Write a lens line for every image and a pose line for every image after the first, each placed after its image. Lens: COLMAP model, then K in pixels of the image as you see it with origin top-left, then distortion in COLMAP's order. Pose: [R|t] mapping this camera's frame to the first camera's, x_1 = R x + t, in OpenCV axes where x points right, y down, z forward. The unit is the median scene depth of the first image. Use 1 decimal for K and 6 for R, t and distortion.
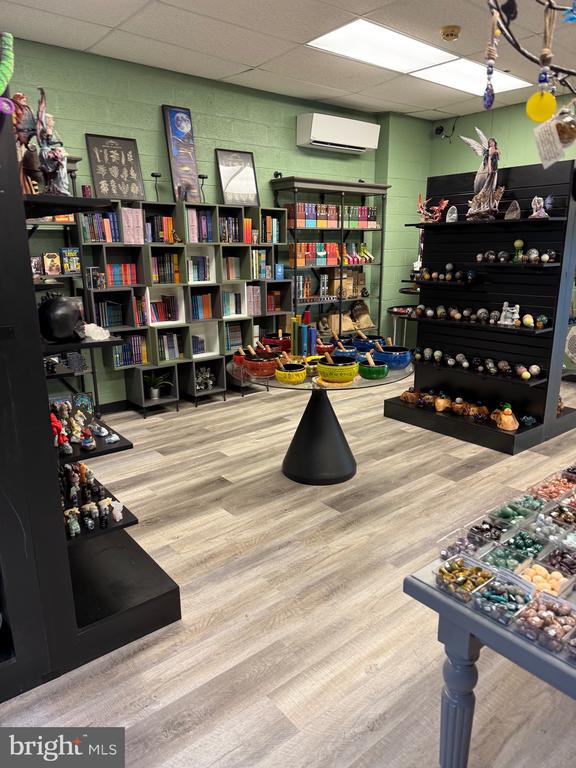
lens RADIAL K [[539.7, 0, 296.7], [0, 539.7, 385.0], [0, 0, 1]] dist [0.113905, -0.172859]
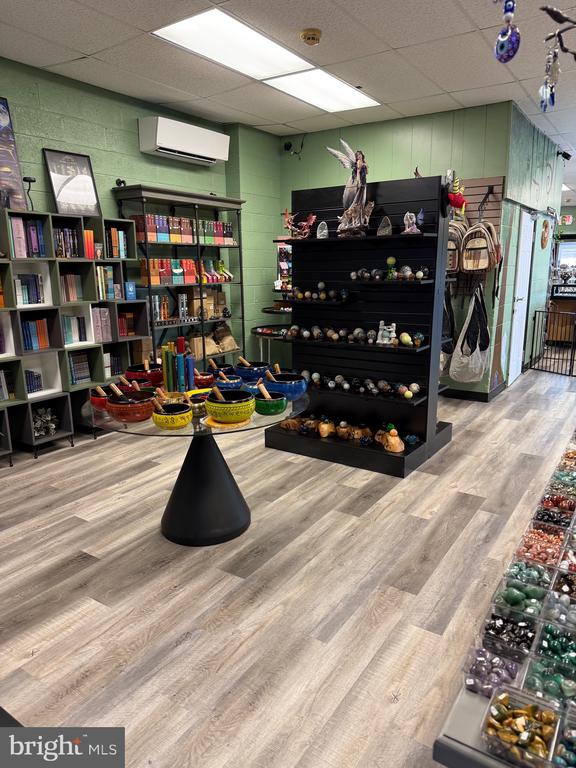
lens RADIAL K [[539.7, 0, 296.7], [0, 539.7, 385.0], [0, 0, 1]] dist [0.113905, -0.172859]
pose [[0.958104, -0.063408, 0.279312, -0.039270], [0.072539, 0.997113, -0.022466, -0.024941], [-0.277081, 0.041786, 0.959937, 0.113921]]
